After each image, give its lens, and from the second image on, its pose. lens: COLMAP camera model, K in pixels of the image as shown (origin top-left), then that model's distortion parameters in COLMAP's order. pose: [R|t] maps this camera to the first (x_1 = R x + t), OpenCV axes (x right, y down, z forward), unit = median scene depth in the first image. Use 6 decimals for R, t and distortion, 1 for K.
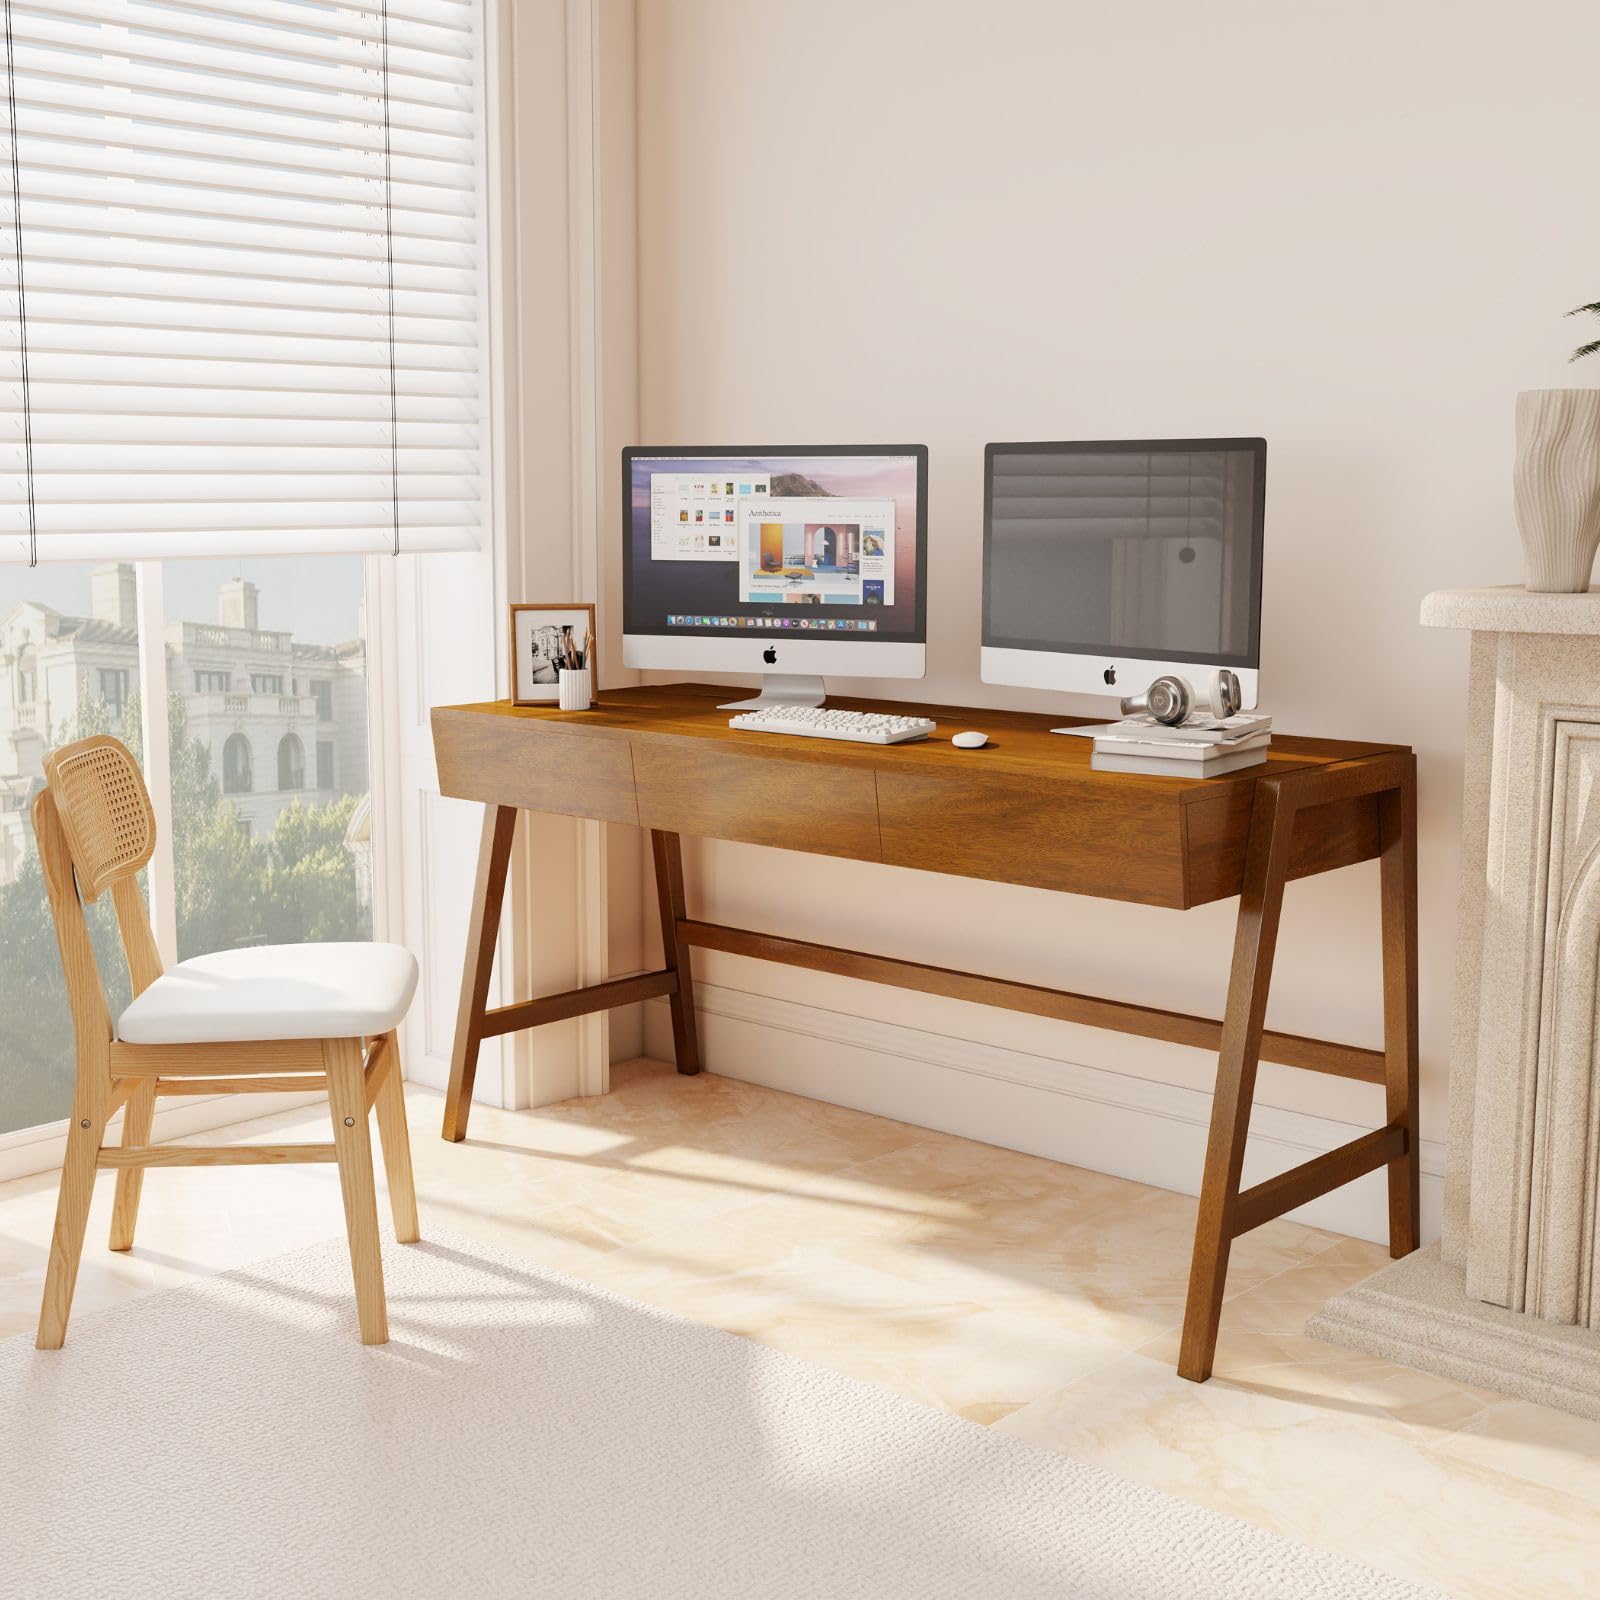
lens RADIAL K [[2272.4, 0, 804.6], [0, 2272.4, 805.6], [0, 0, 1]] dist [-0.014659, 0.000000]
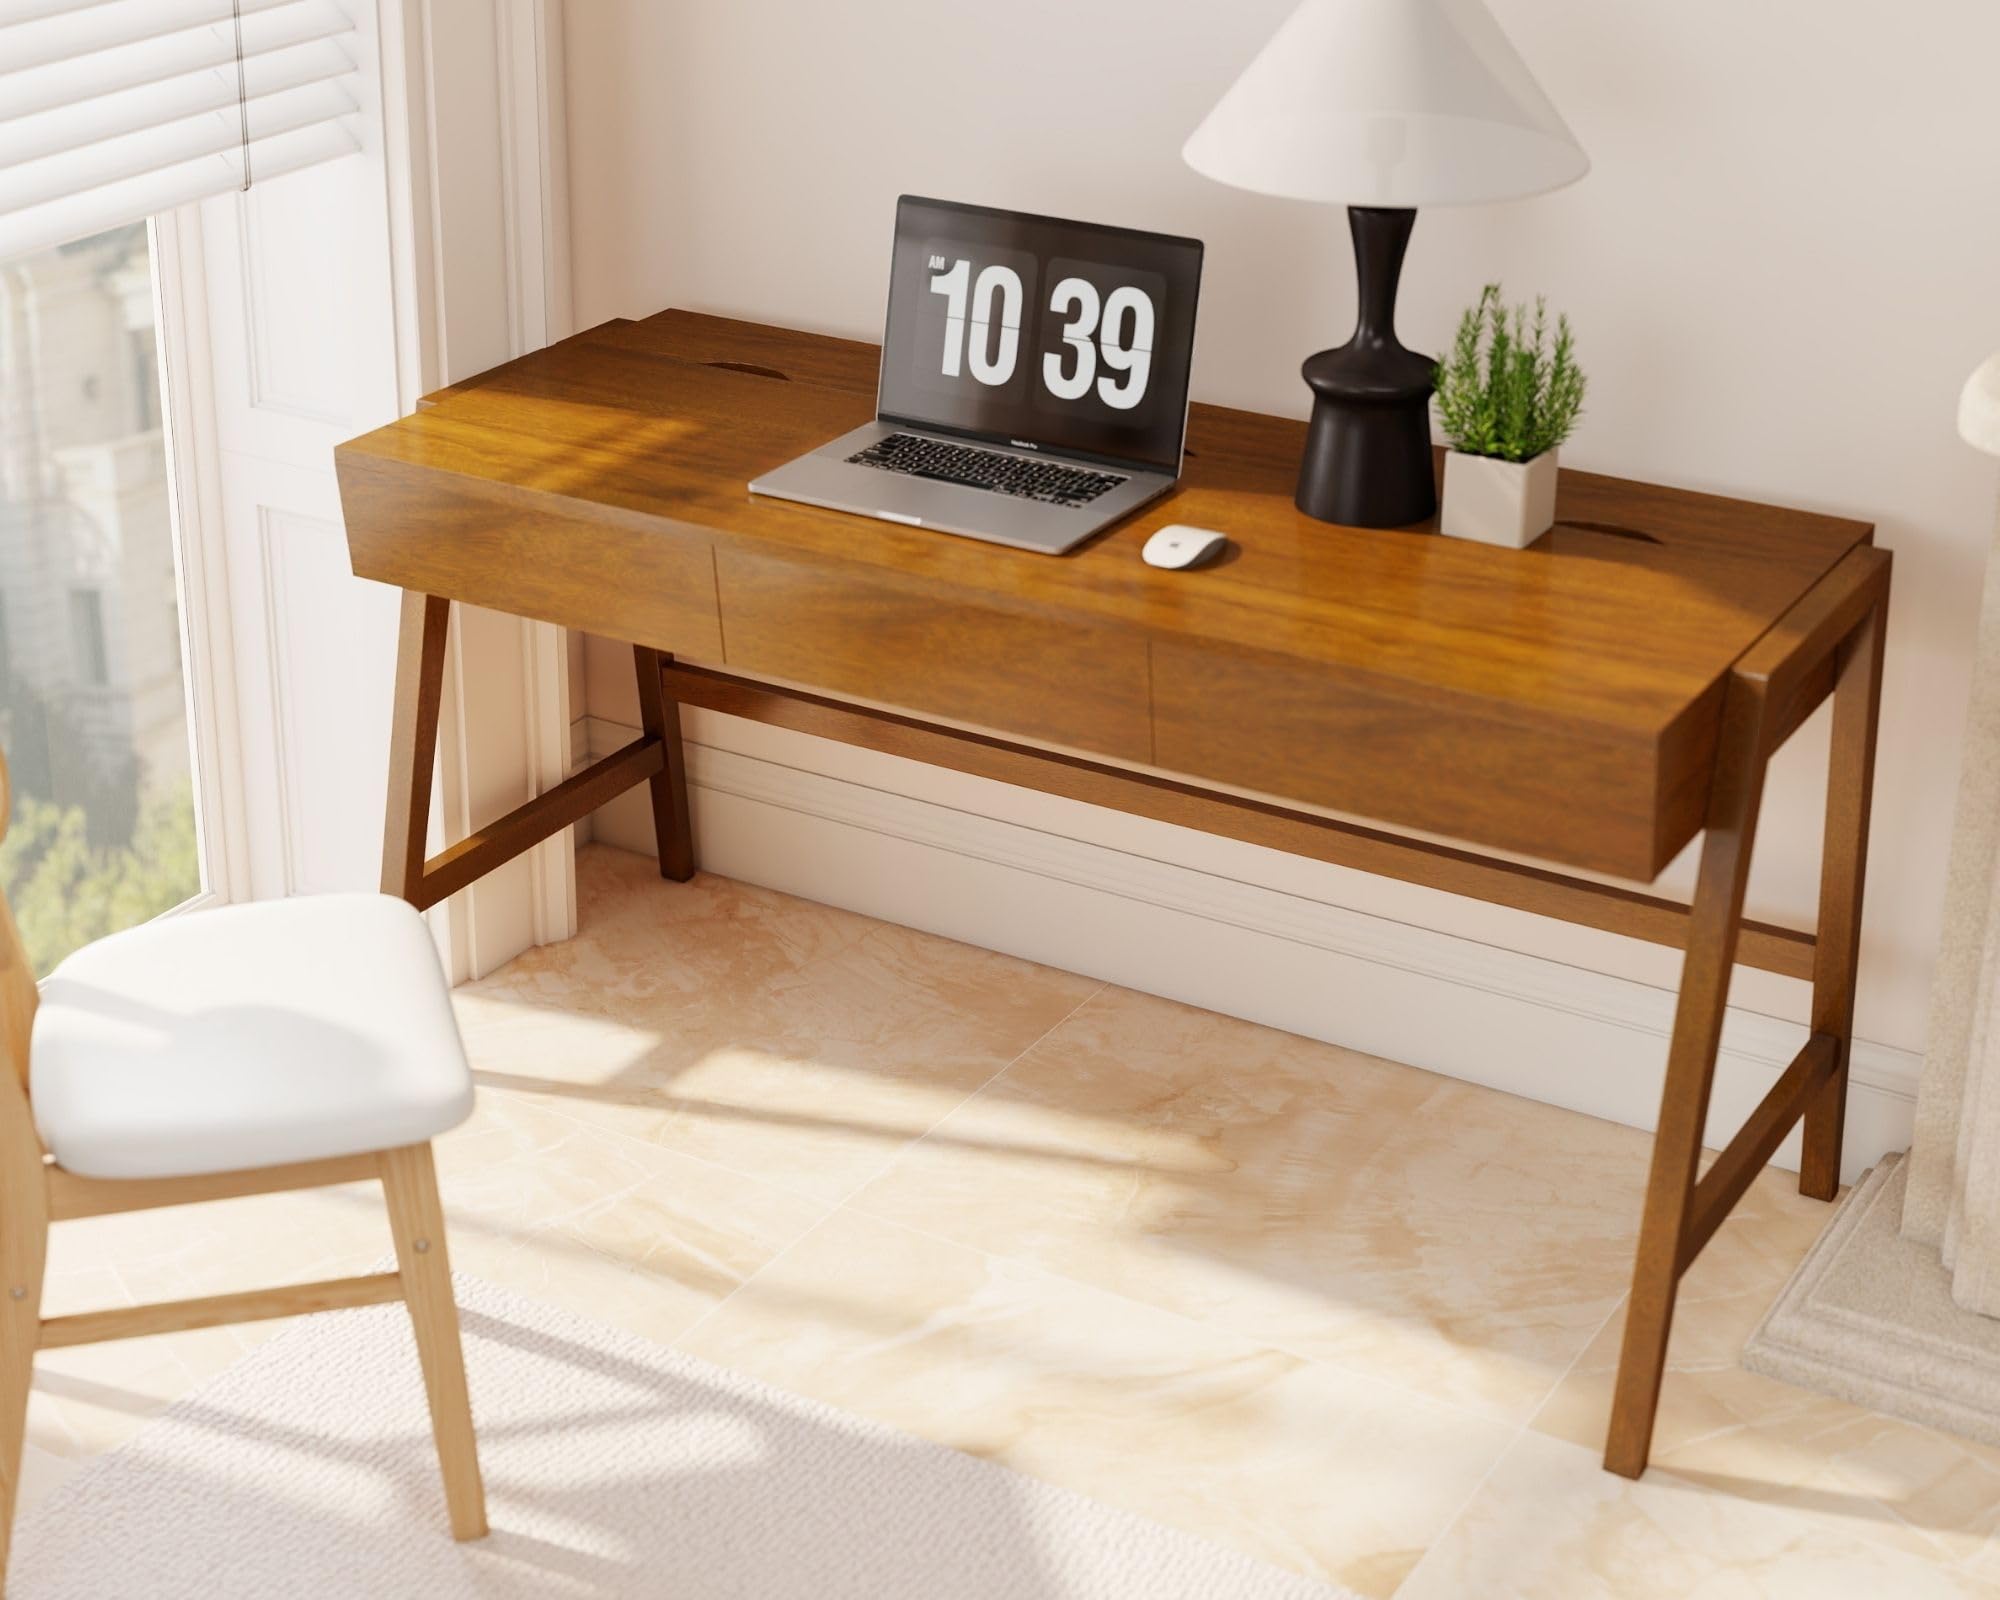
lens RADIAL K [[3577.1, 0, 1004.4], [0, 3577.1, 694.2], [0, 0, 1]] dist [-0.013842, 0.000000]
pose [[0.979089, -0.068210, 0.191655, -0.204725], [0.019507, 0.969251, 0.245299, -0.248750], [-0.202494, -0.236431, 0.950314, 0.007145]]
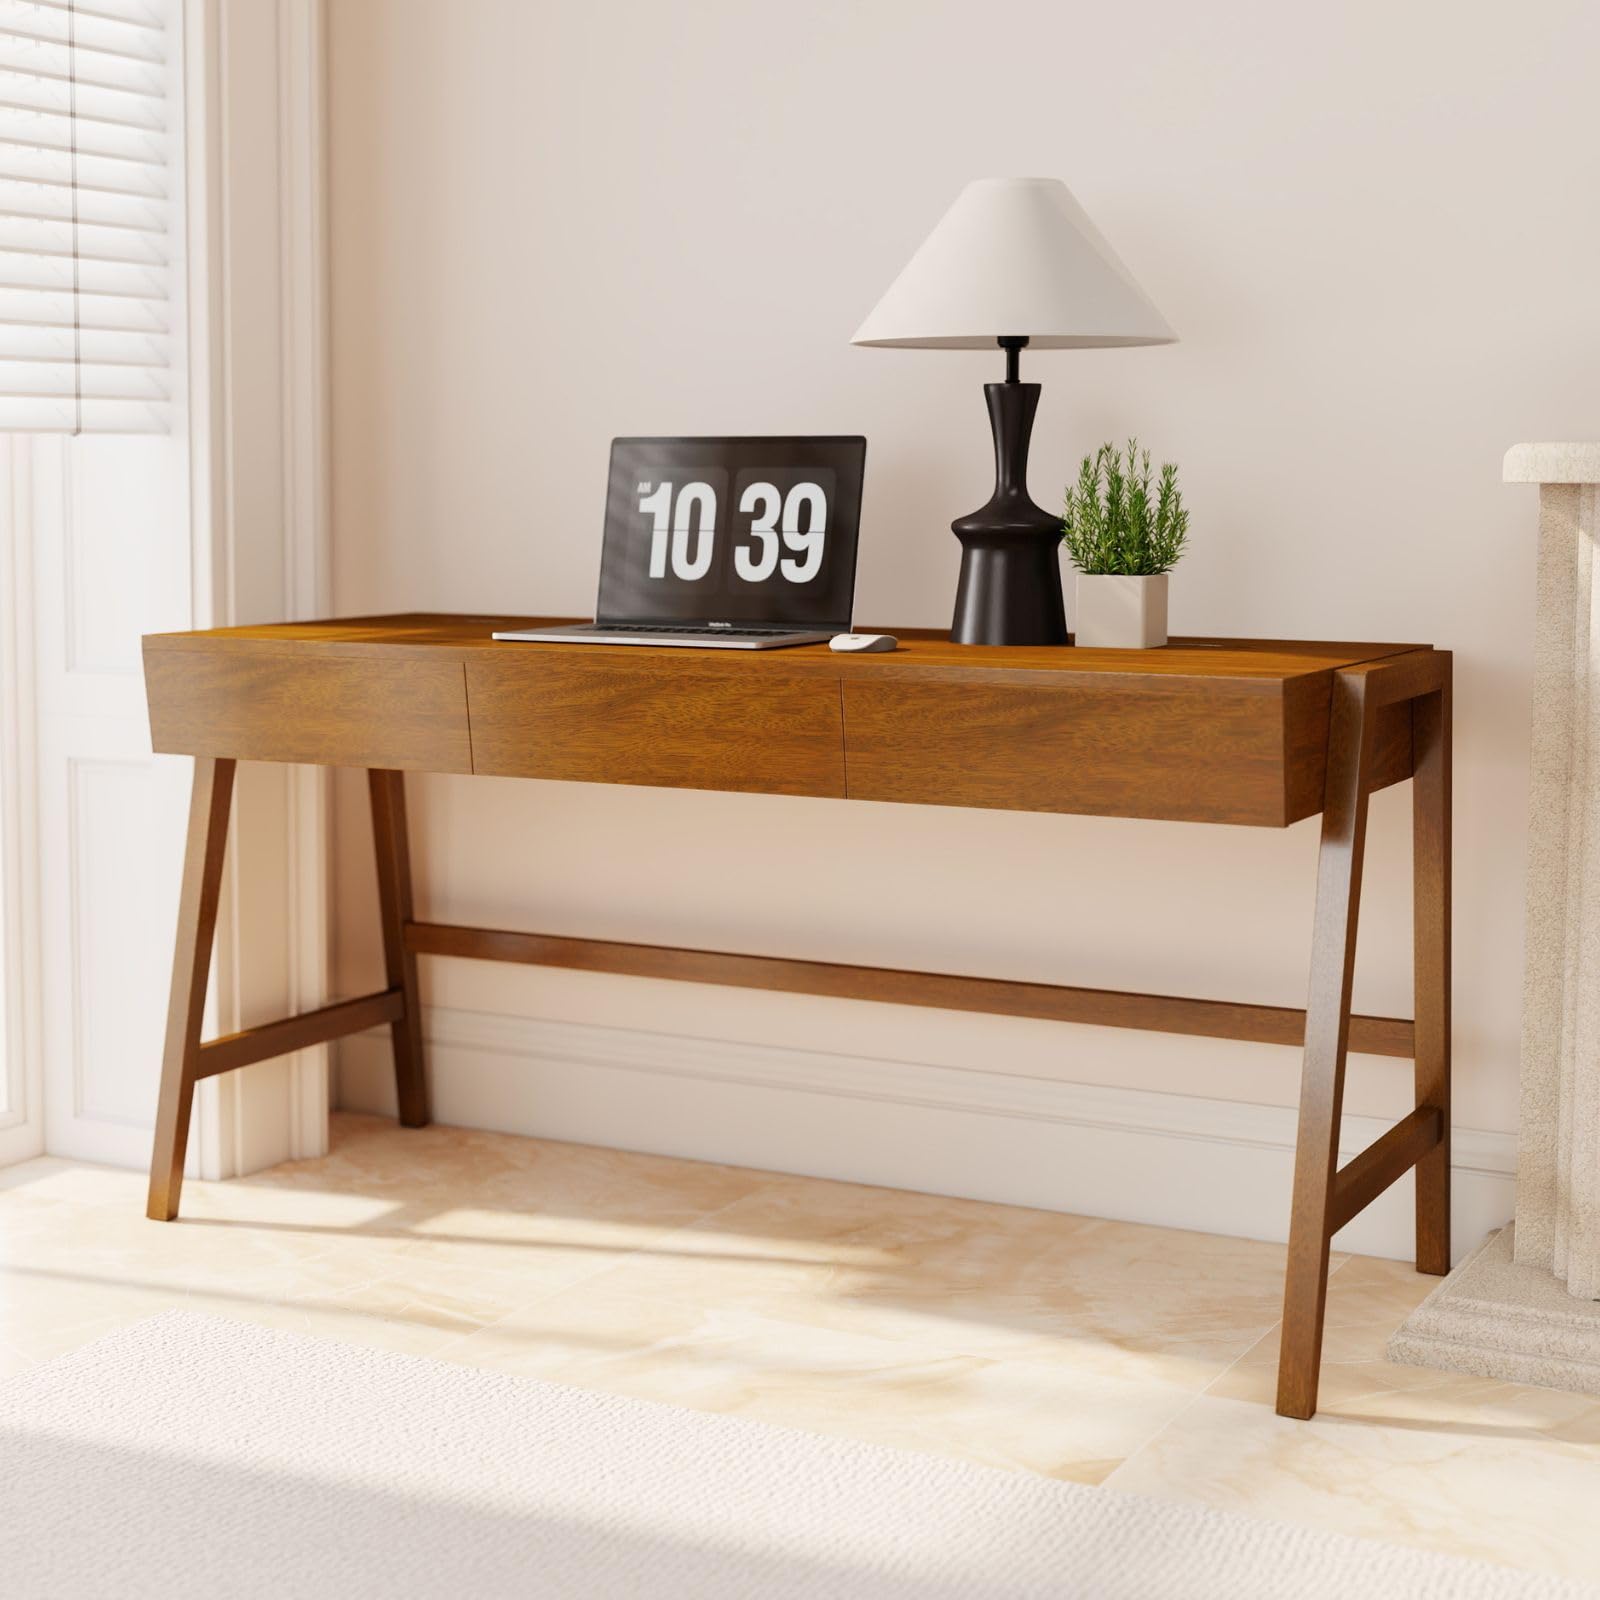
lens RADIAL K [[2891.6, 0, 696.9], [0, 2891.6, 721.2], [0, 0, 1]] dist [-0.013865, 0.000000]
pose [[0.972535, -0.021519, 0.231761, -0.240279], [0.034267, 0.998104, -0.051122, 0.046766], [-0.230222, 0.057660, 0.971429, 0.037880]]
